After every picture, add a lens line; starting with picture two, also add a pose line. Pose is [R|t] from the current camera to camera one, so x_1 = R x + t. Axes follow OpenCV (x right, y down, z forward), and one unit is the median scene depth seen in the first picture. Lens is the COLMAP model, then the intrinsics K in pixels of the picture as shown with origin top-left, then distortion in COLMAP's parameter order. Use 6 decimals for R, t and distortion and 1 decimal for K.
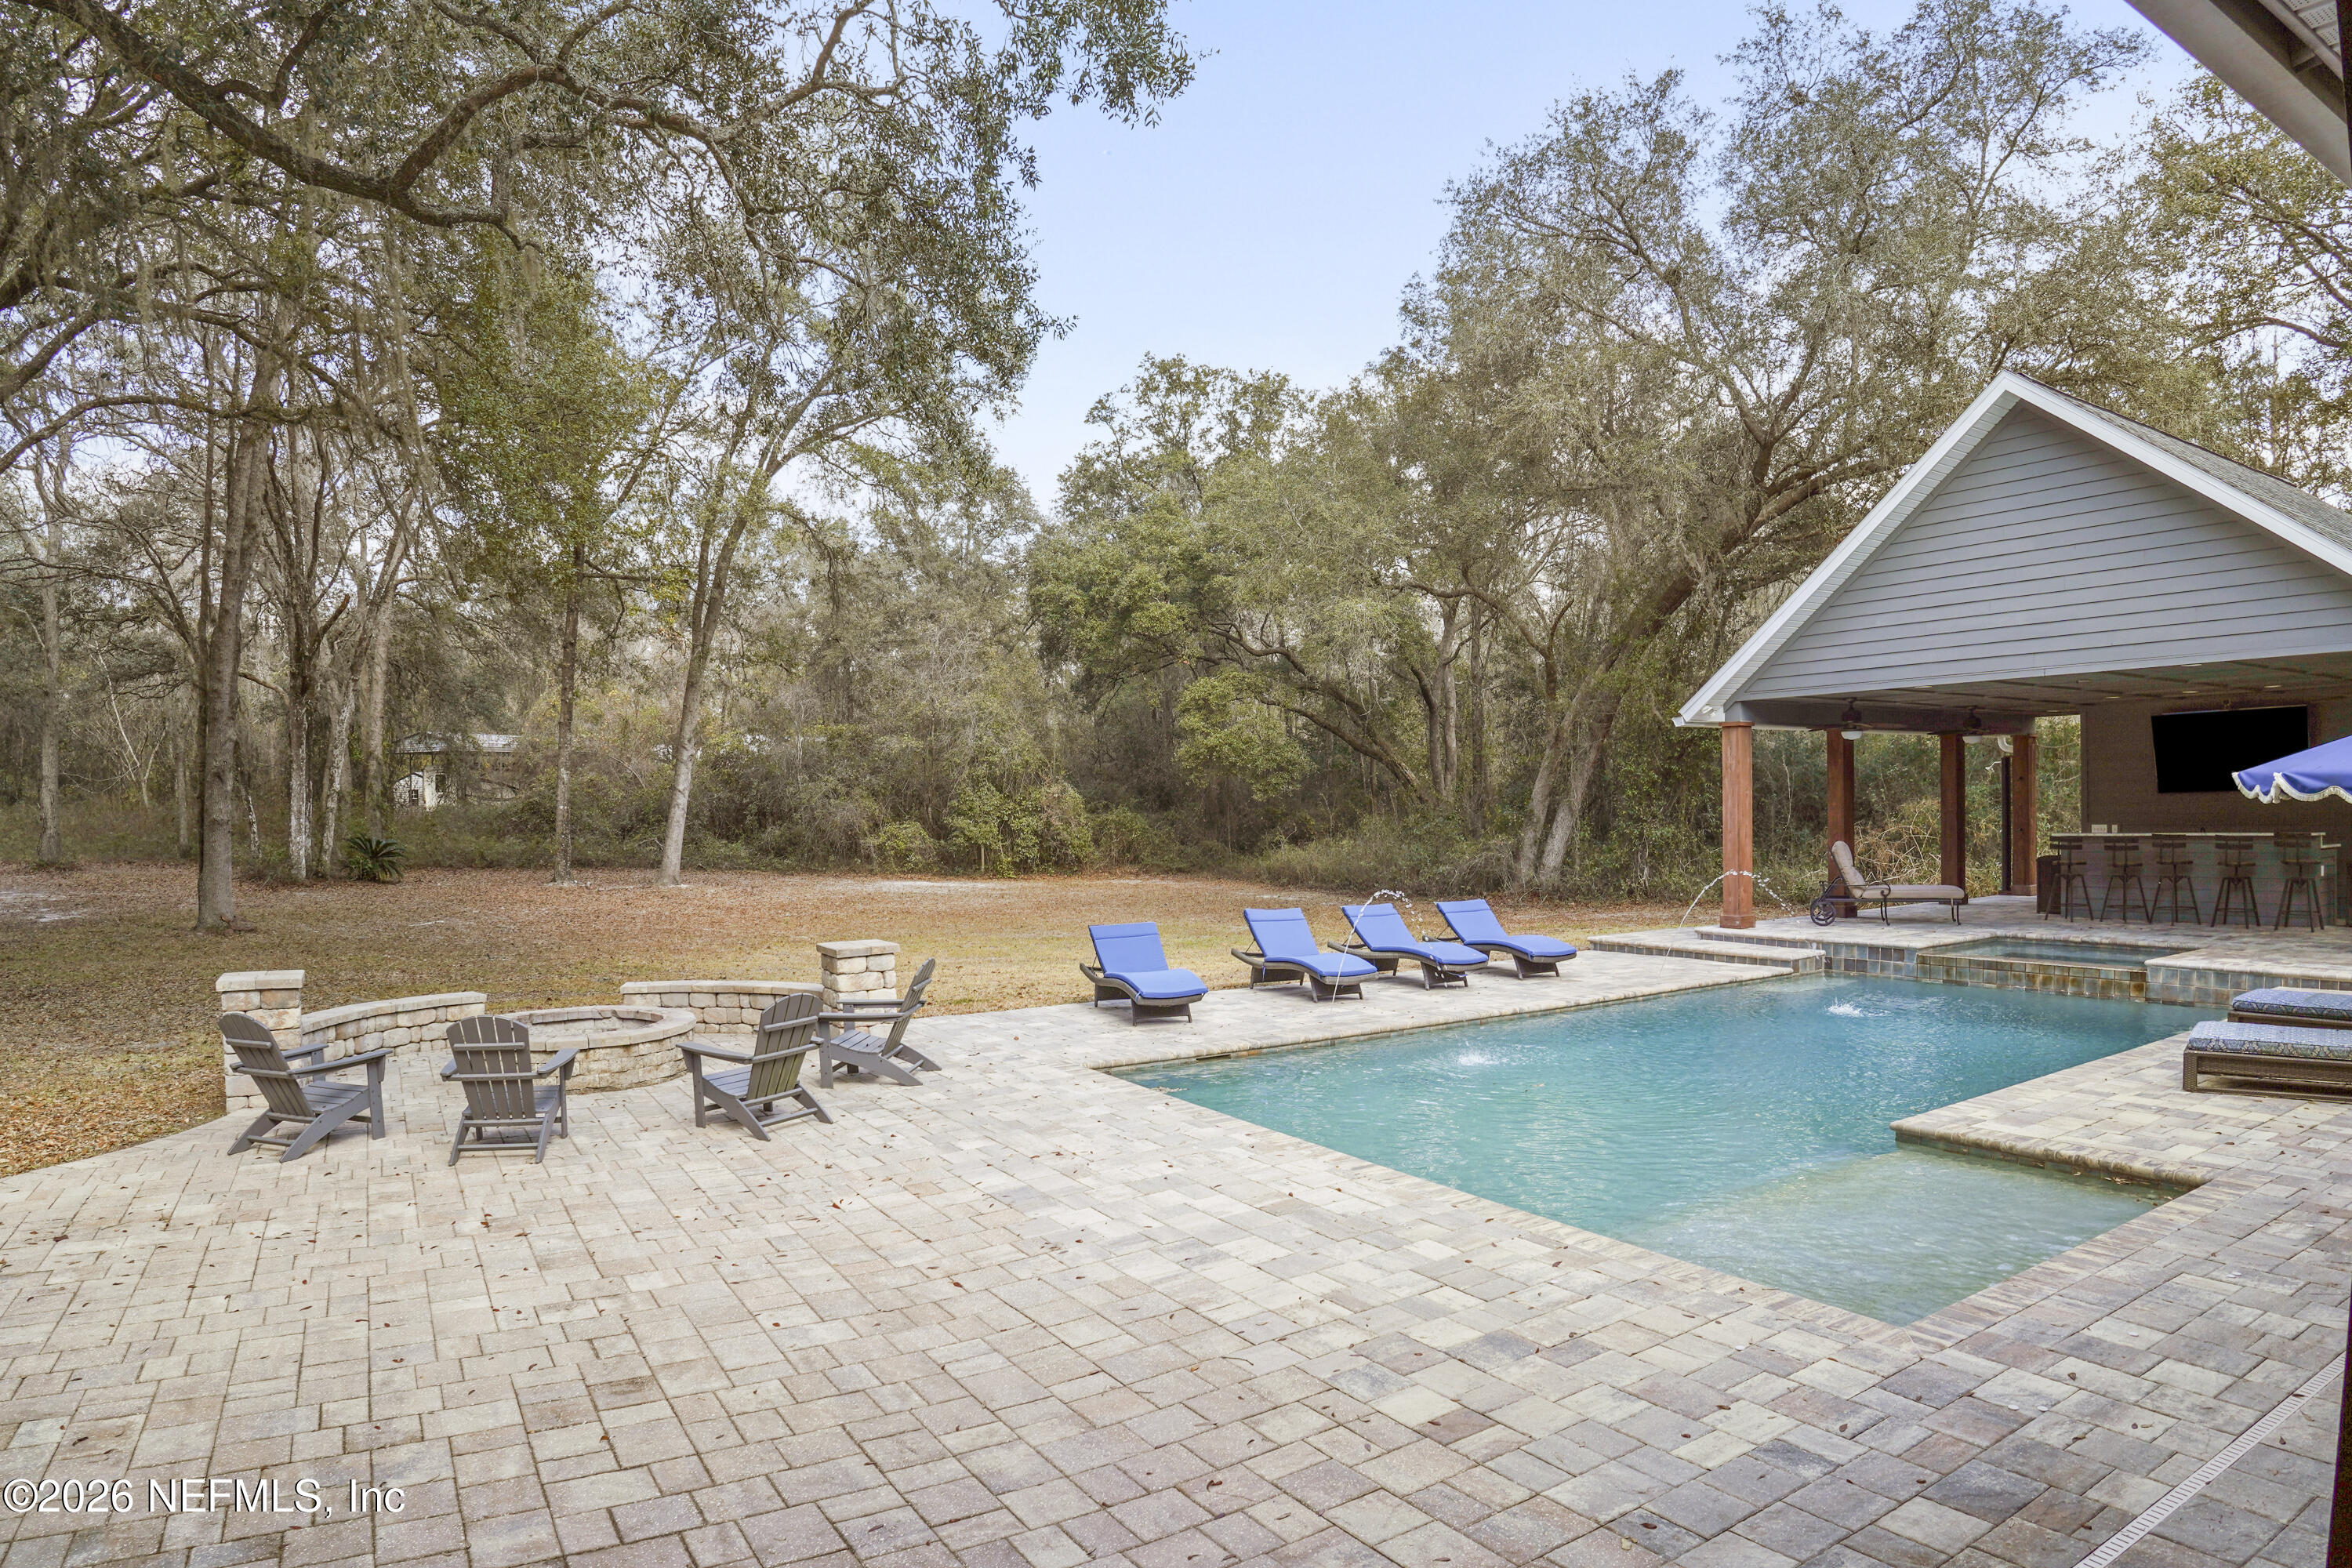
lens RADIAL K [[1386.1, 0, 1176.0], [0, 1386.1, 784.0], [0, 0, 1]] dist [-0.143287, 0.024676]
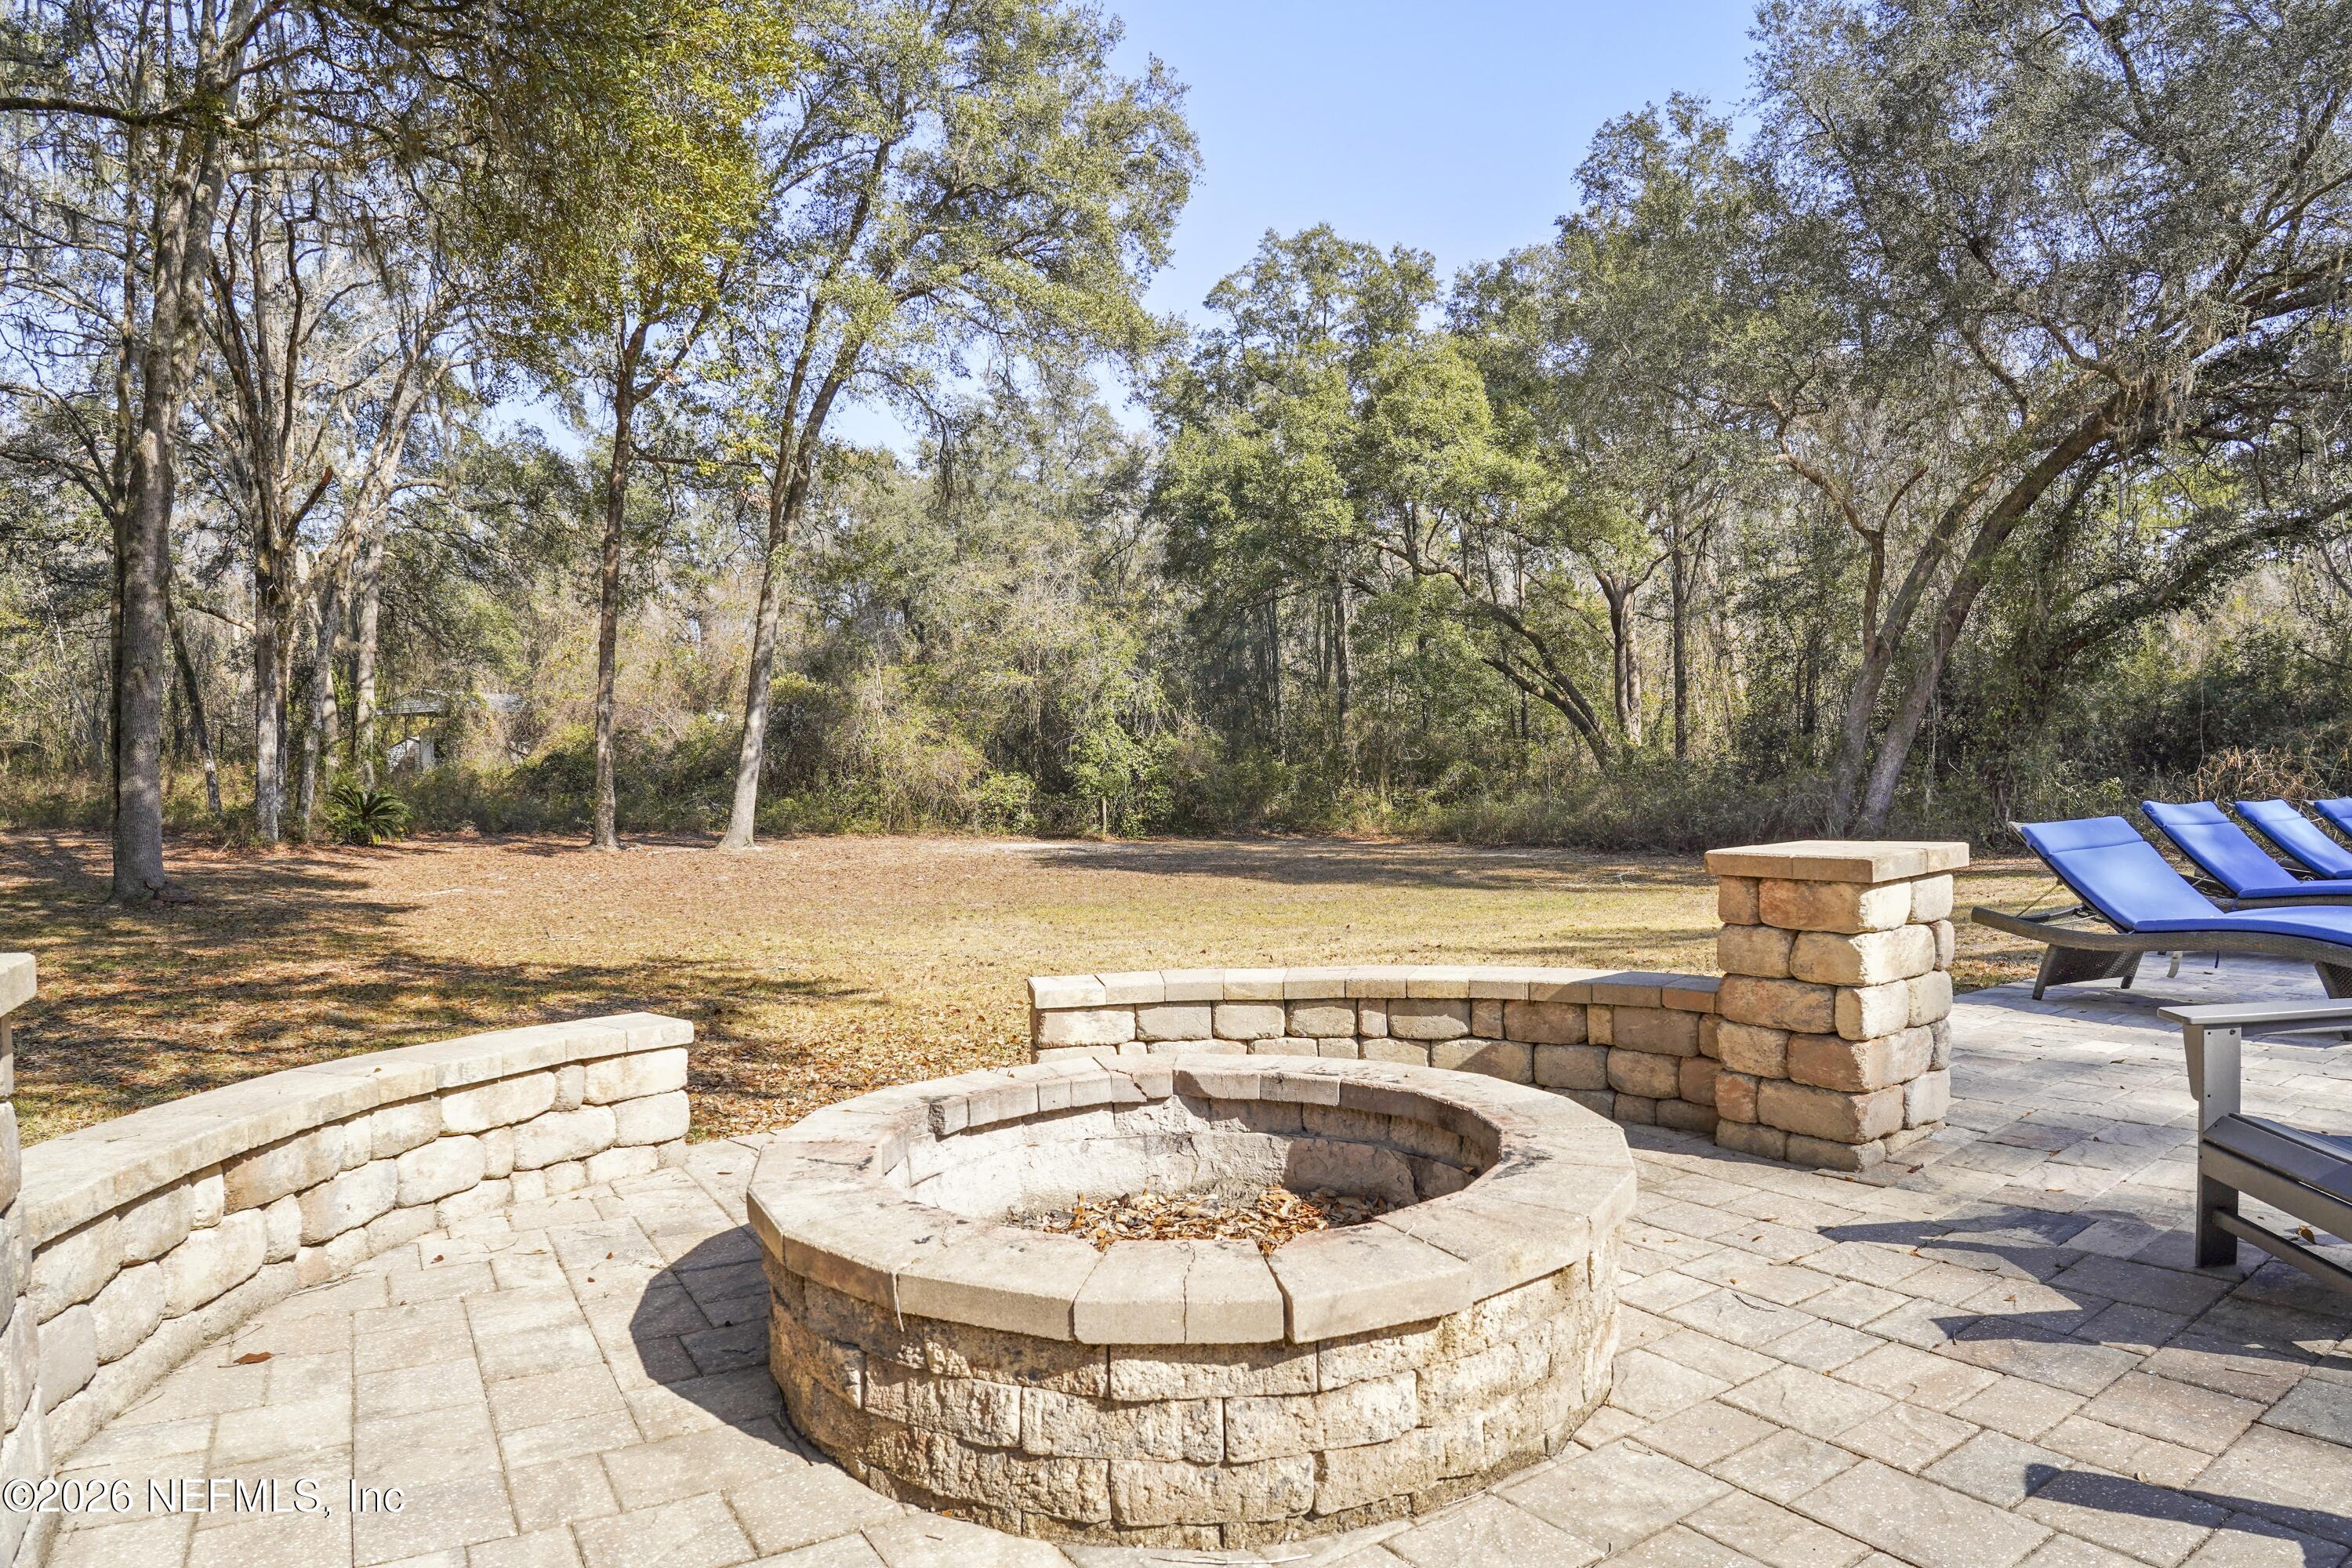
lens RADIAL K [[1386.1, 0, 1176.0], [0, 1386.1, 784.0], [0, 0, 1]] dist [-0.143287, 0.024676]
pose [[0.999943, -0.009505, 0.004931, -0.105060], [0.009438, 0.999864, 0.013551, 0.024800], [-0.005059, -0.013504, 0.999896, 0.172581]]
